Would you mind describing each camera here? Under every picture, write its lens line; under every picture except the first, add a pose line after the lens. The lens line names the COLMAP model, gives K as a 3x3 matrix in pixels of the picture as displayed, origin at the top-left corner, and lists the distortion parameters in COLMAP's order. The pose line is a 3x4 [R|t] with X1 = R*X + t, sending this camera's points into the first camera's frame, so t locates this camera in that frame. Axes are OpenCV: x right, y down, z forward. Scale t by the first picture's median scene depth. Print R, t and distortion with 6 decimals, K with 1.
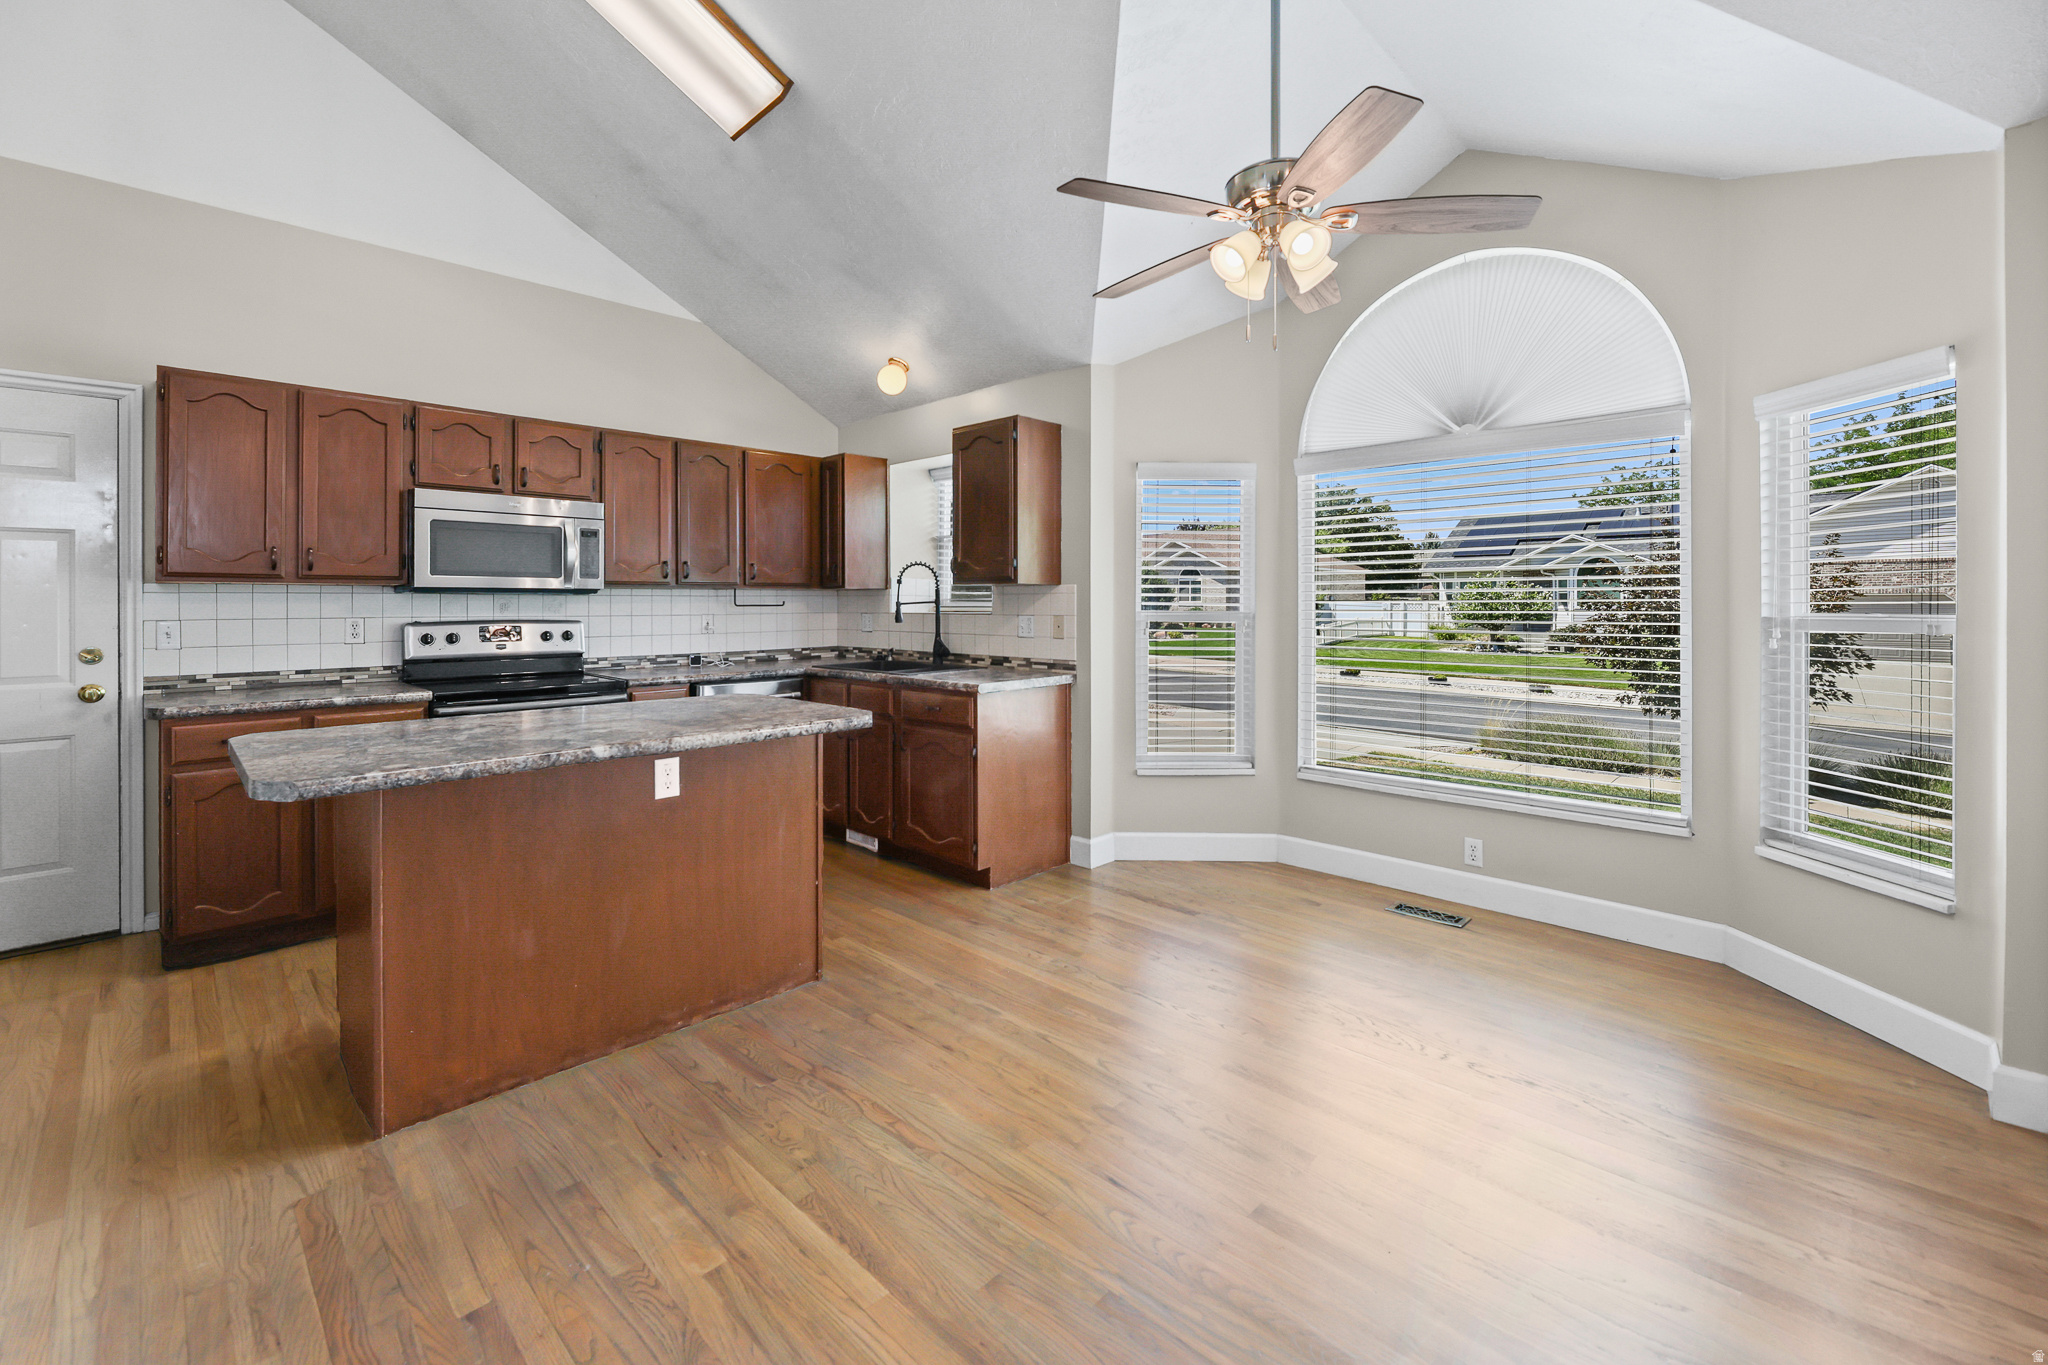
lens RADIAL K [[877.7, 0, 1025.5], [0, 877.7, 601.4], [0, 0, 1]] dist [-0.000281, 0.000384]
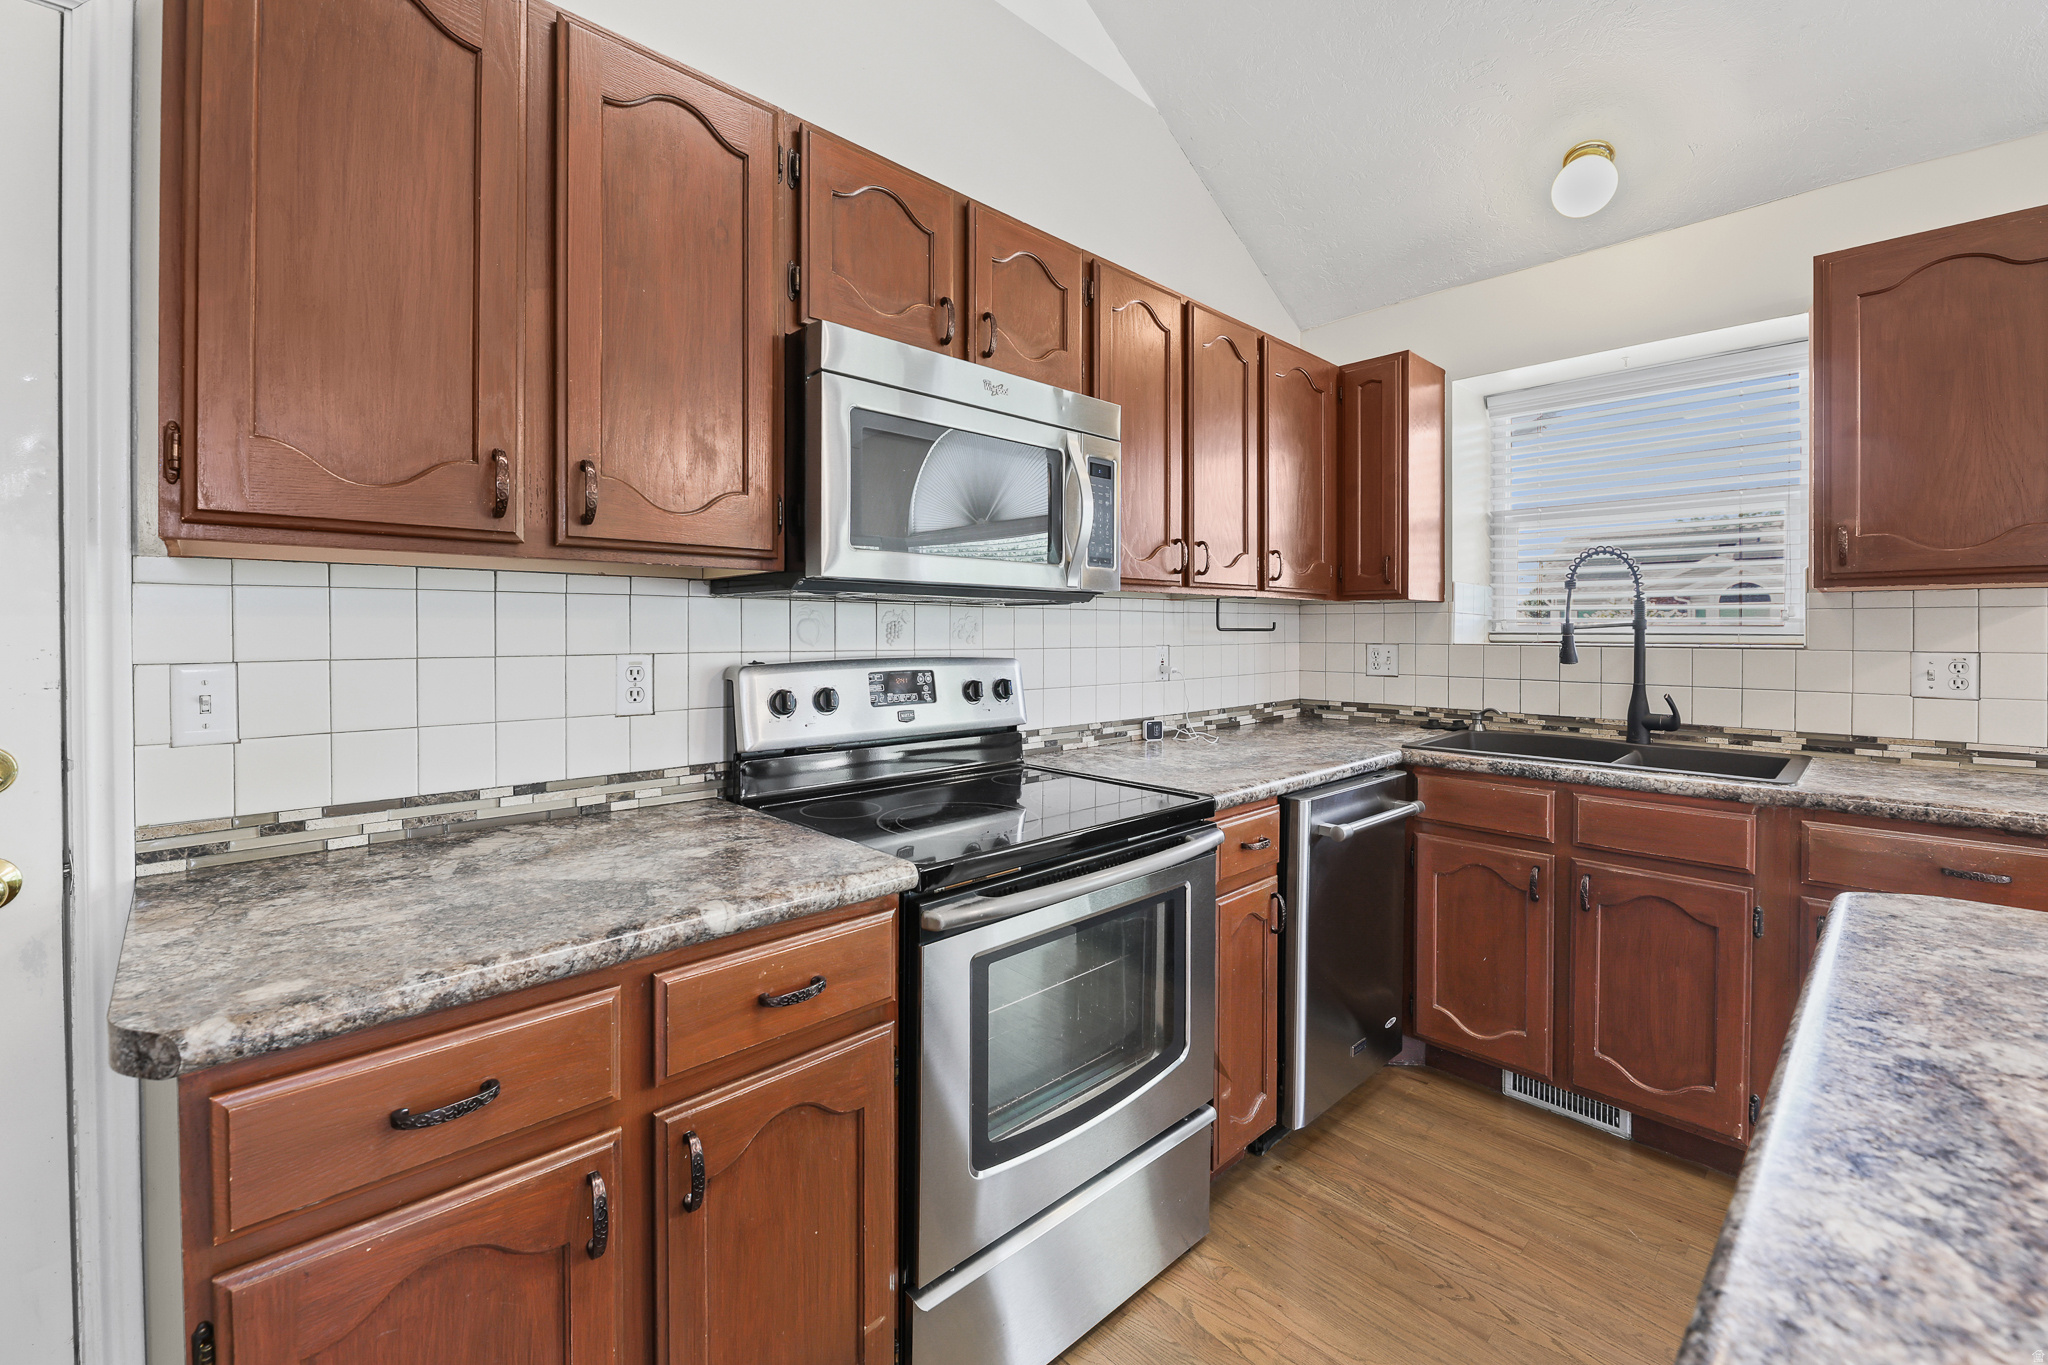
lens RADIAL K [[867.9, 0, 1008.9], [0, 867.9, 634.5], [0, 0, 1]] dist [-0.002964, -0.000987]
pose [[0.999486, 0.004409, -0.031744, -0.560709], [-0.004195, 0.999968, 0.006798, 0.005806], [0.031773, -0.006661, 0.999473, 0.578375]]
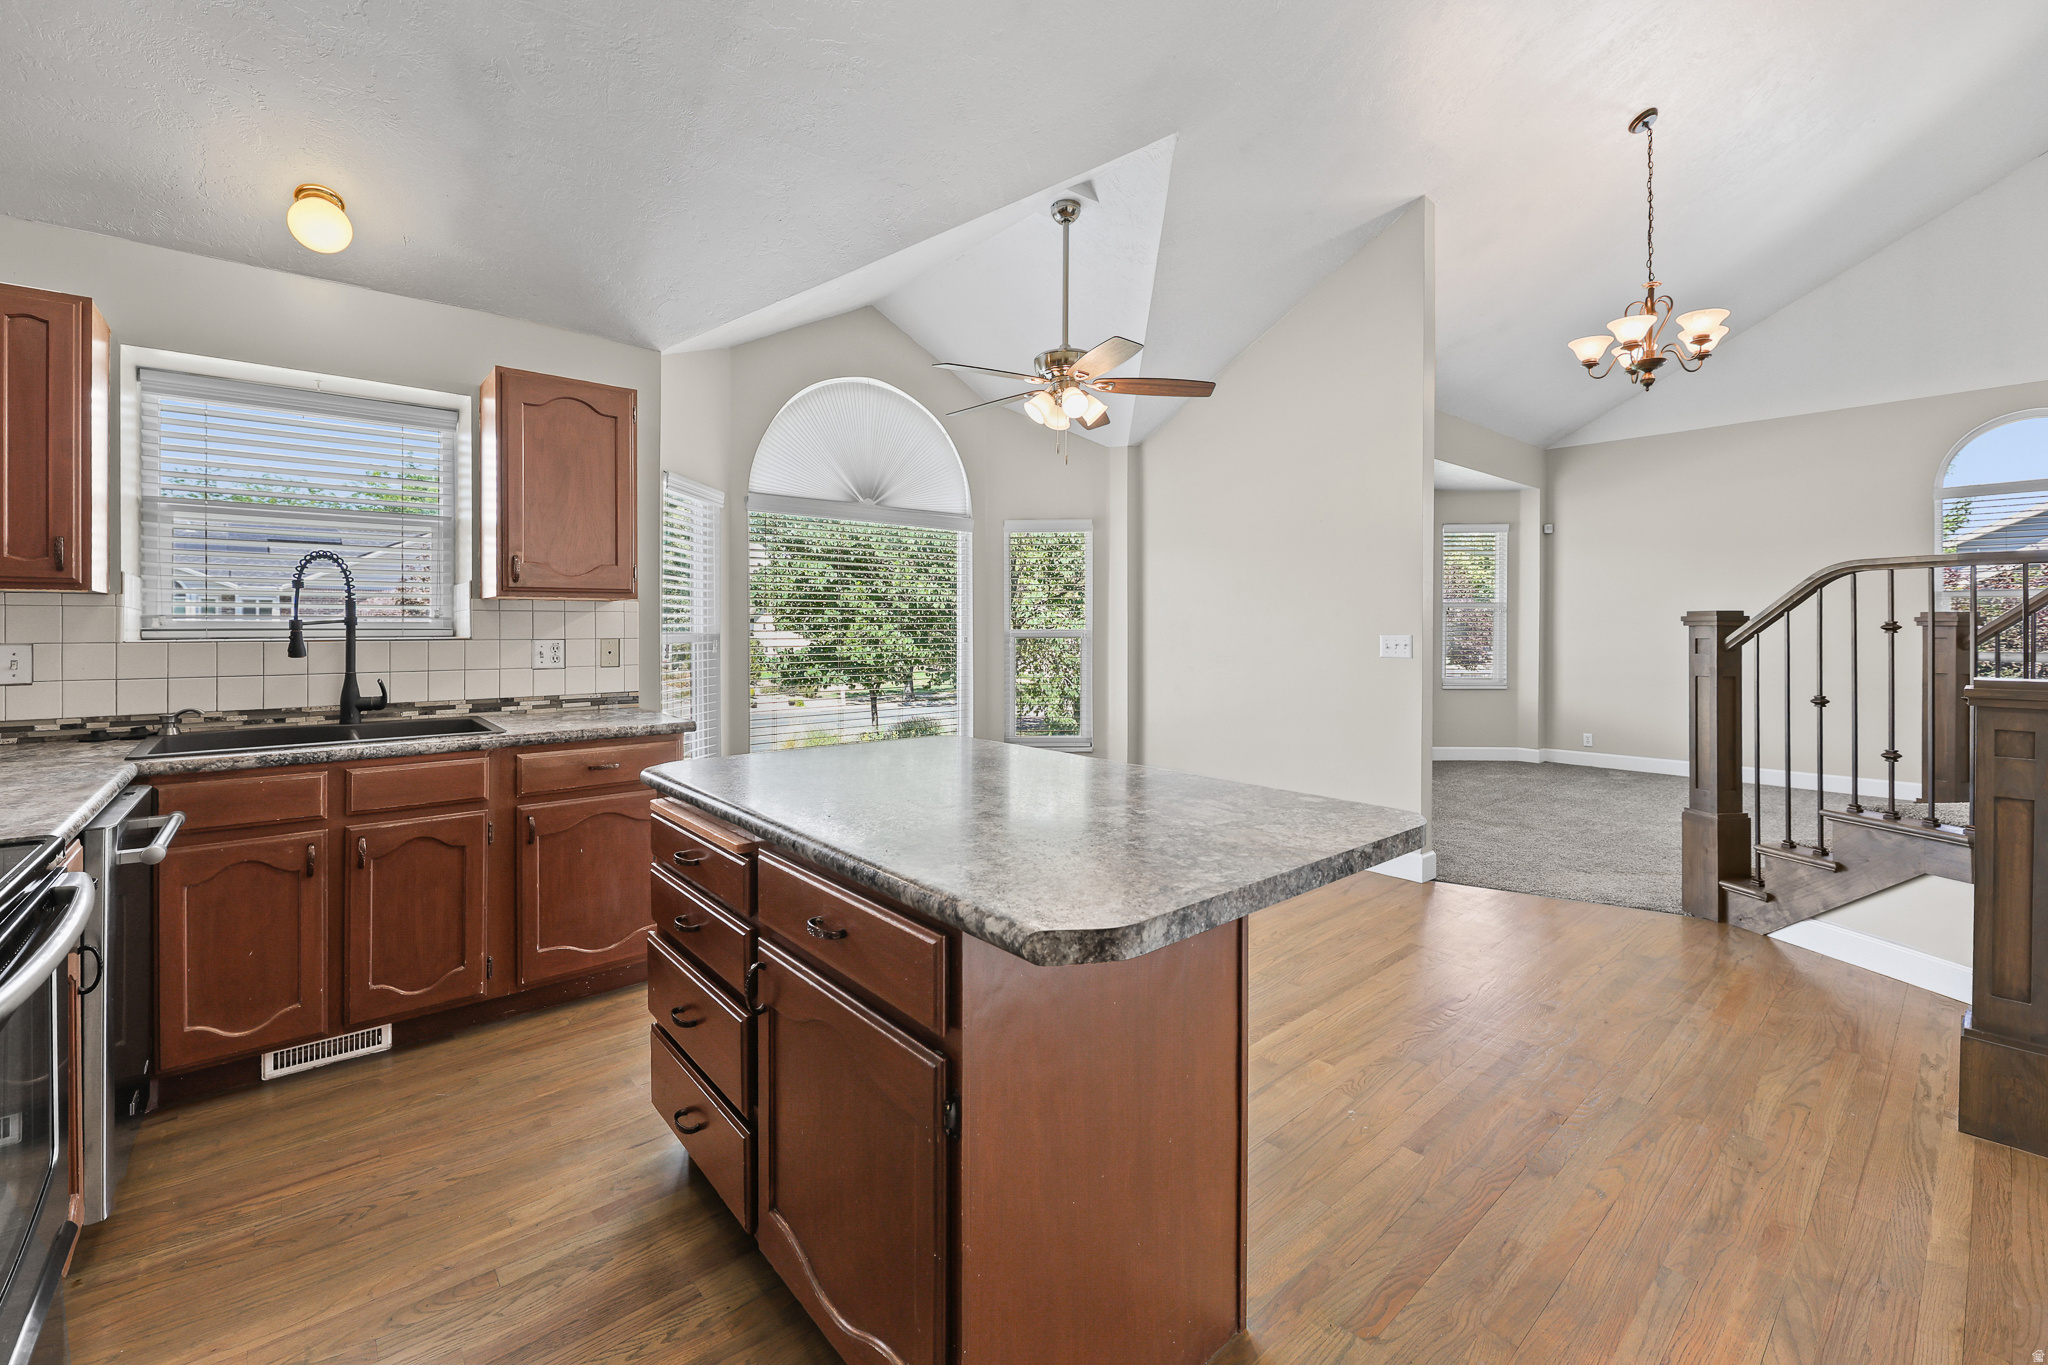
lens RADIAL K [[842.1, 0, 1021.7], [0, 842.1, 640.3], [0, 0, 1]] dist [-0.000313, 0.000016]
pose [[0.077364, -0.015107, 0.996888, -0.782861], [0.000165, 0.999885, 0.015140, 0.006380], [-0.997003, -0.001007, 0.077358, 0.605545]]
